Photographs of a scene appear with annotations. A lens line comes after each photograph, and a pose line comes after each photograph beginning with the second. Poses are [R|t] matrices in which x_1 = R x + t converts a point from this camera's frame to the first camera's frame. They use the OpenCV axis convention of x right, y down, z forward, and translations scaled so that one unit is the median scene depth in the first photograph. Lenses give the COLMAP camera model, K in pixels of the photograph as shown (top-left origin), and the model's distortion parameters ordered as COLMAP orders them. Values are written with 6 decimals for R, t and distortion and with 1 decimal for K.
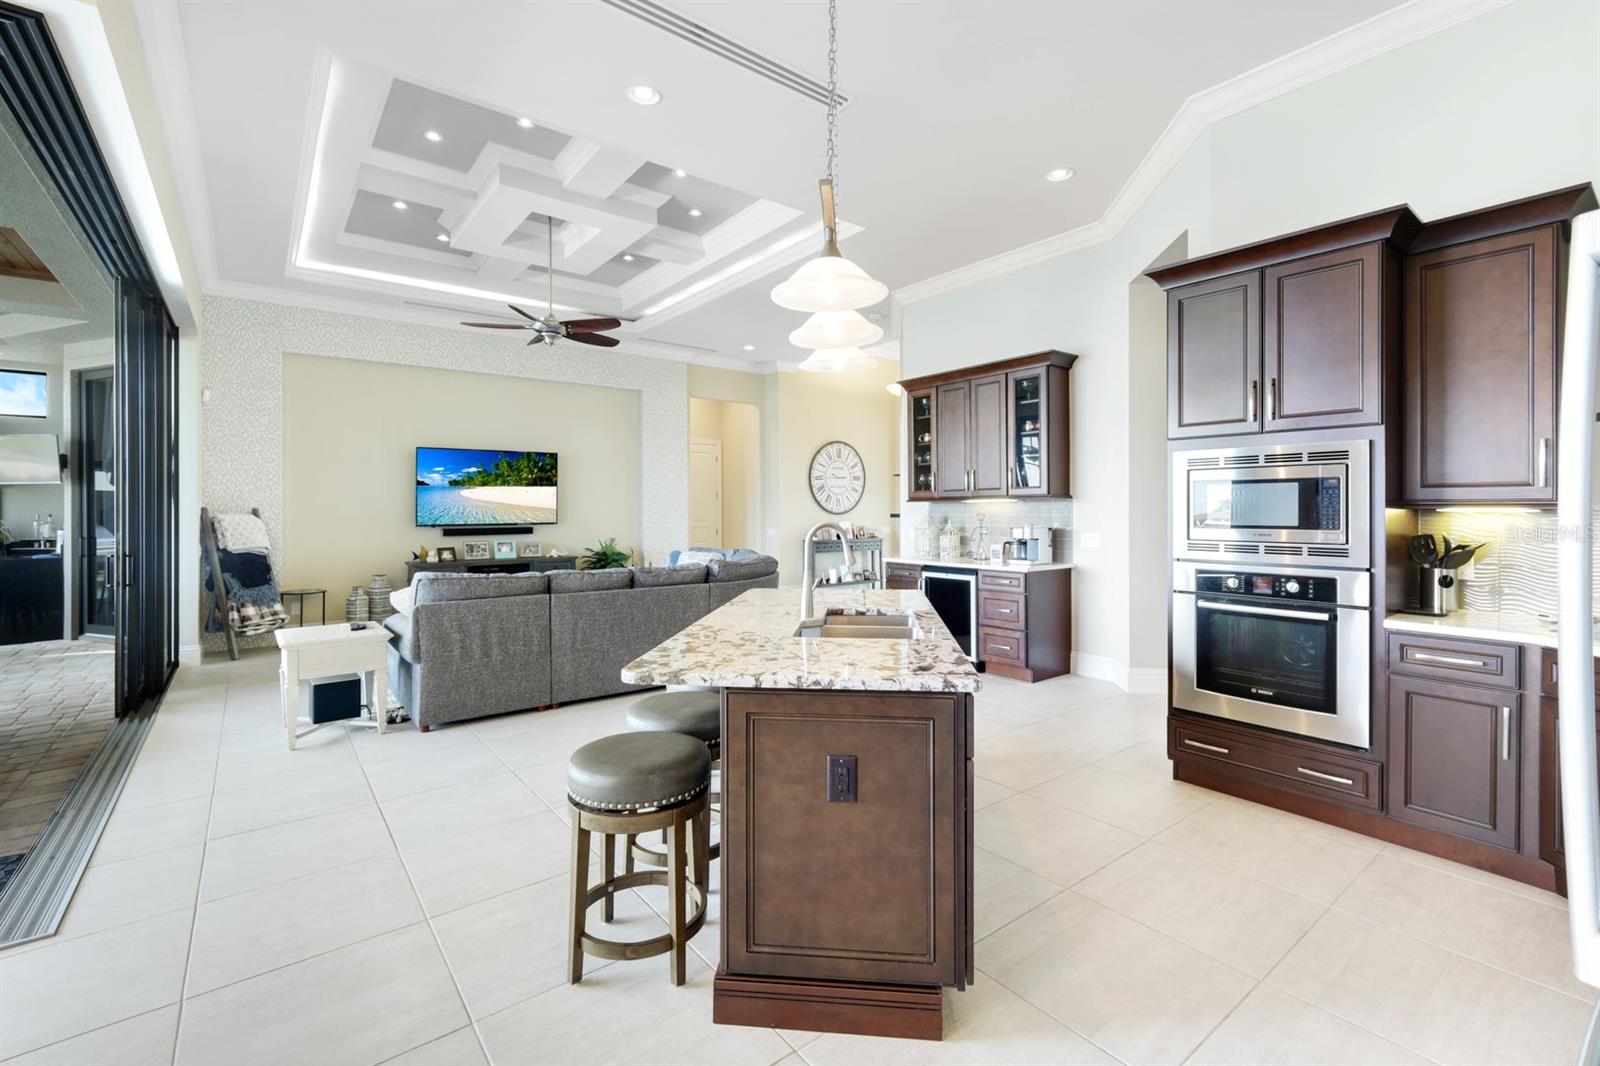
lens RADIAL K [[707.8, 0, 805.7], [0, 707.8, 505.3], [0, 0, 1]] dist [0.008847, -0.002034]
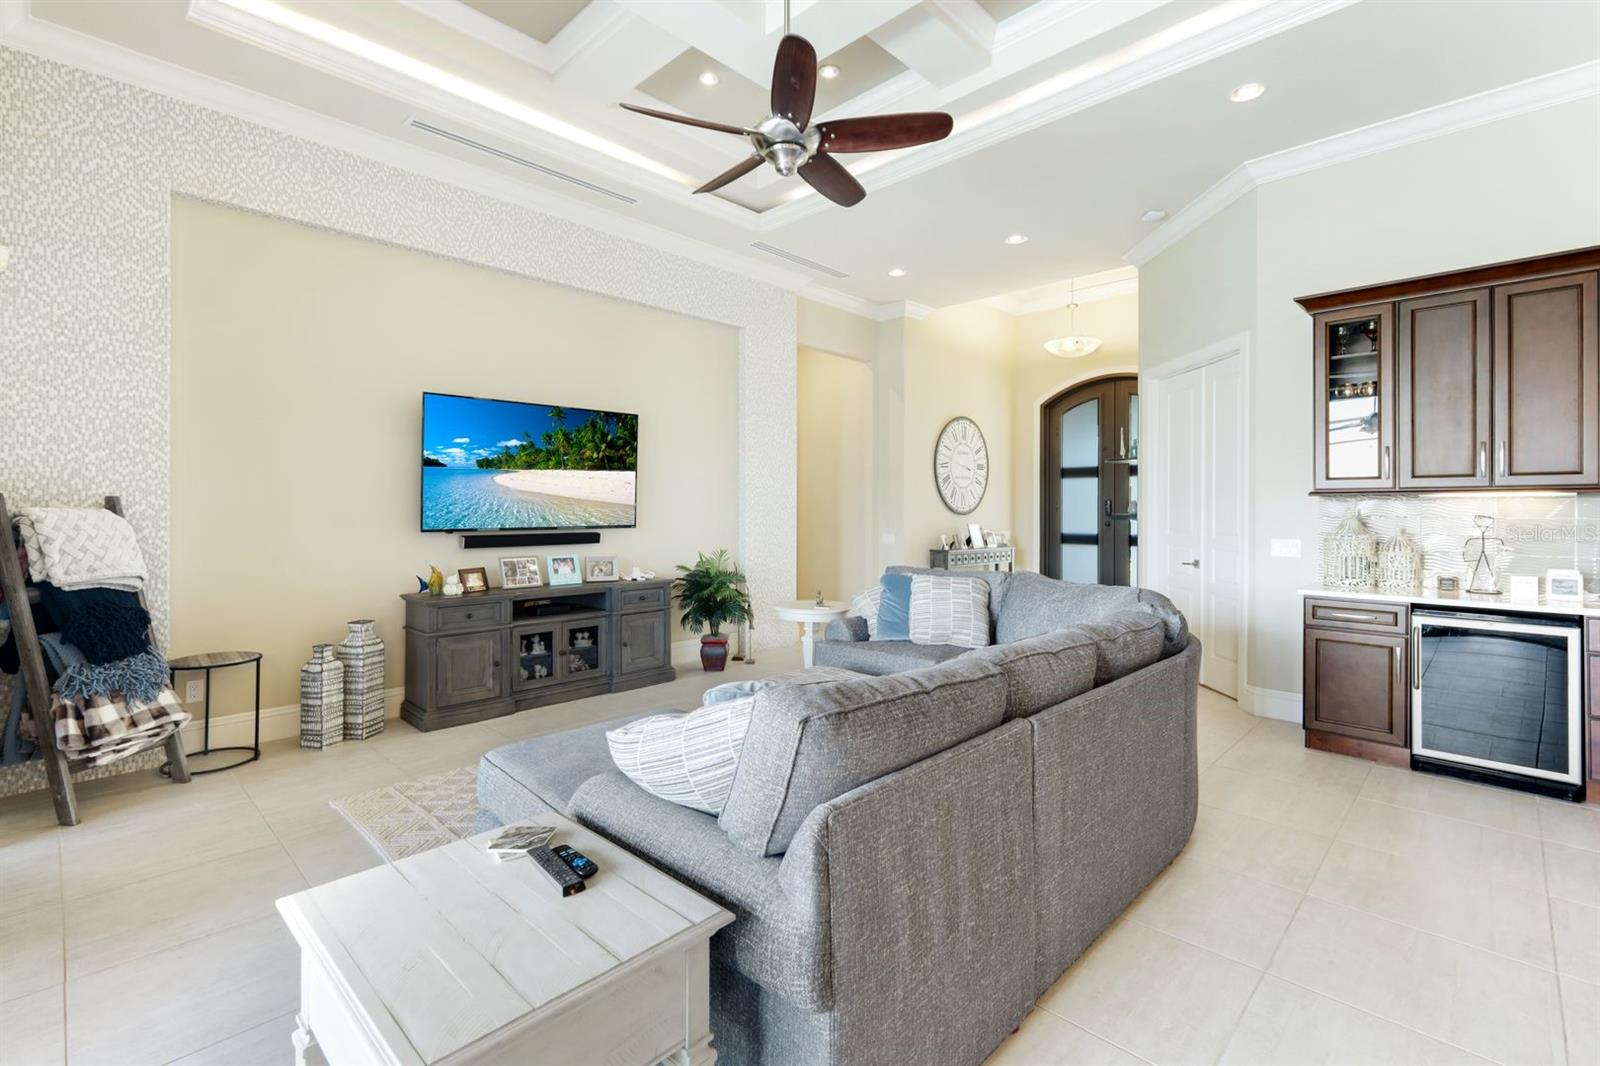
lens RADIAL K [[707.8, 0, 787.9], [0, 707.8, 507.3], [0, 0, 1]] dist [0.008847, -0.002034]
pose [[0.990273, 0.006890, 0.138967, -0.392091], [-0.007230, 0.999972, 0.001943, 0.007904], [-0.138949, -0.002929, 0.990295, 0.460746]]
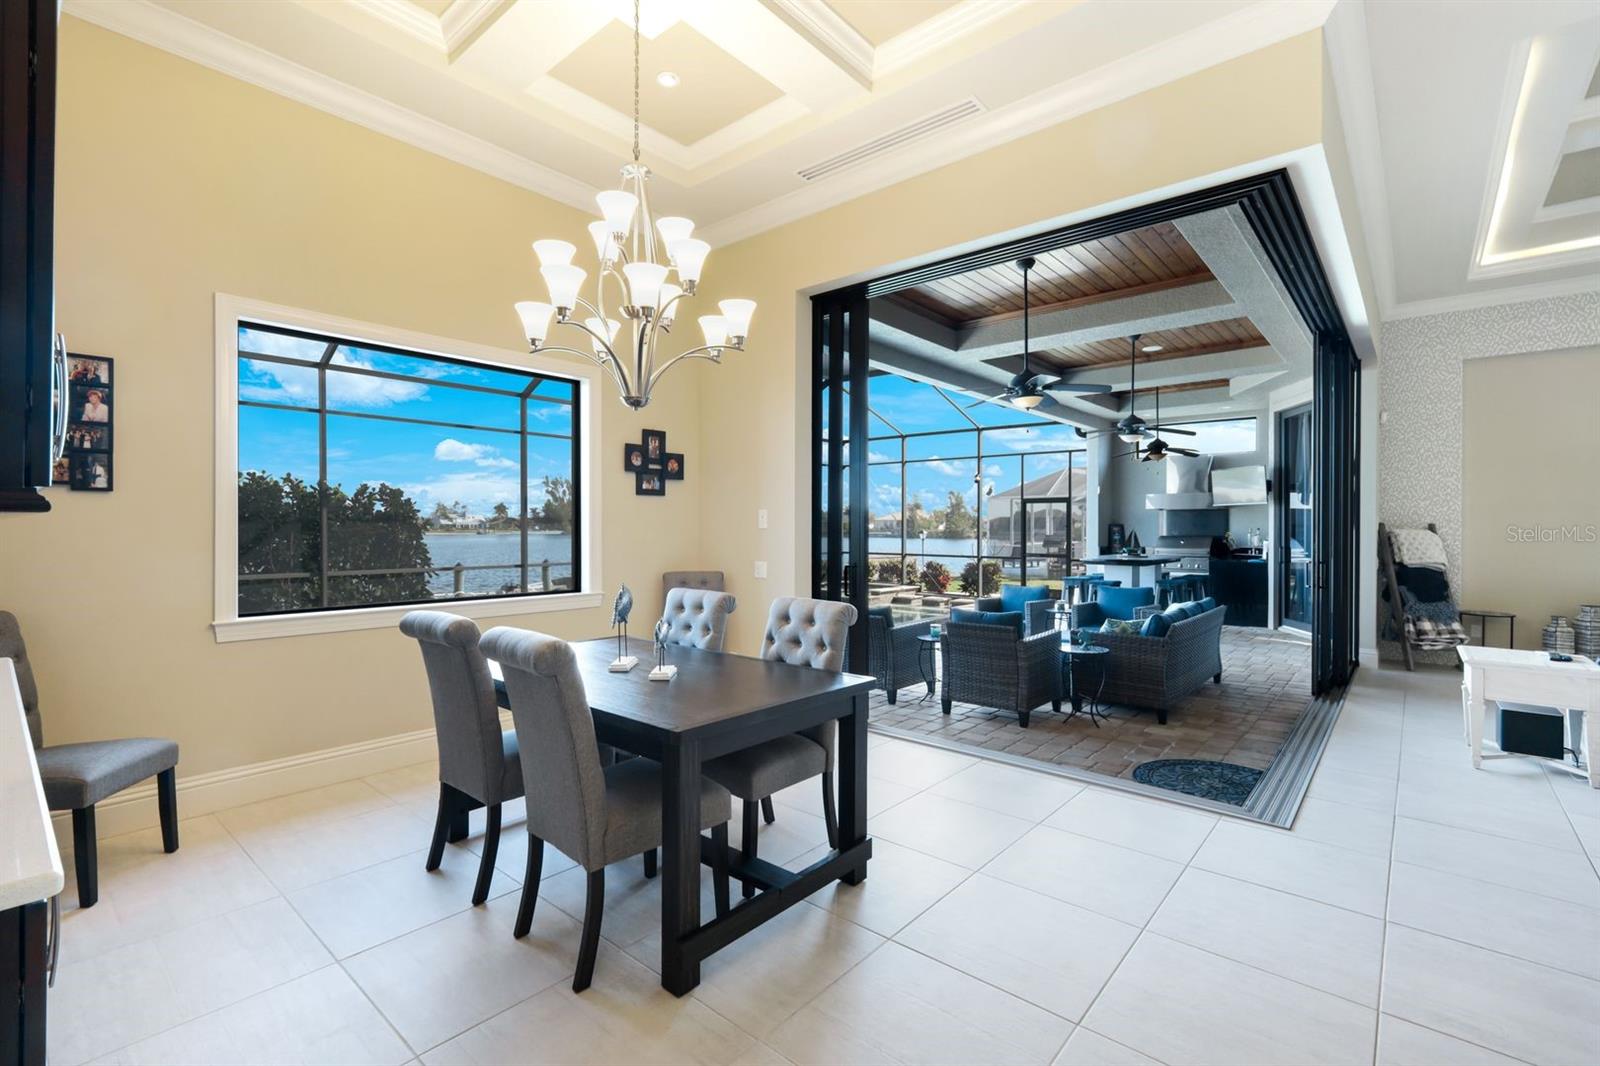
lens RADIAL K [[707.8, 0, 803.1], [0, 707.8, 526.9], [0, 0, 1]] dist [0.008847, -0.002034]
pose [[0.192855, 0.007295, -0.981200, 0.034420], [0.000480, 0.999972, 0.007529, 0.000865], [0.981227, -0.001923, 0.192846, -0.057044]]
